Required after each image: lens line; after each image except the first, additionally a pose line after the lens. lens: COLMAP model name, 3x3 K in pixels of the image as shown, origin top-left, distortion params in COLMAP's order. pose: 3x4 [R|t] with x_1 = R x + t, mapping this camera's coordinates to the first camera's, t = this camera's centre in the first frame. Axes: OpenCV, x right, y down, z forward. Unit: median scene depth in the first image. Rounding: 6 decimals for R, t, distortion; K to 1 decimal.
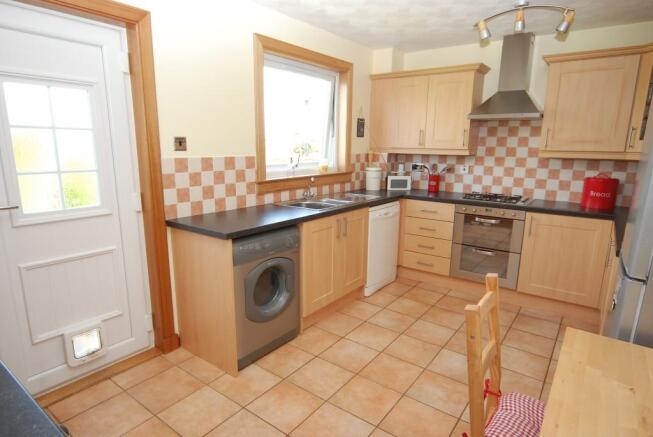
lens RADIAL K [[376.7, 0, 329.7], [0, 376.7, 219.7], [0, 0, 1]] dist [0.002310, 0.001772]
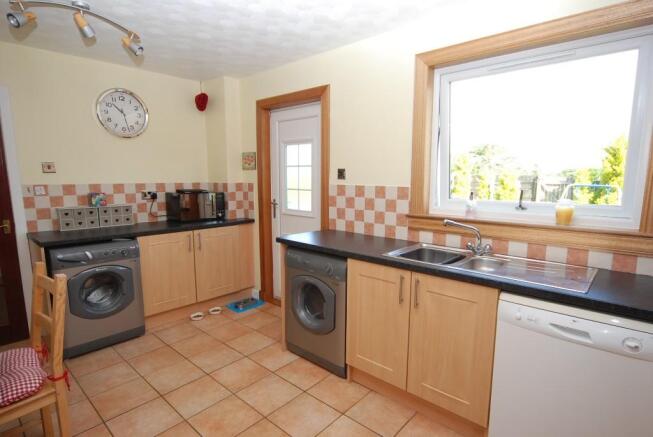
lens RADIAL K [[349.7, 0, 327.6], [0, 349.7, 220.9], [0, 0, 1]] dist [-0.008121, 0.000695]
pose [[-0.094357, 0.125806, -0.987557, 0.673145], [-0.197392, 0.969924, 0.142420, -0.170322], [0.975773, 0.208375, -0.066686, 0.879043]]
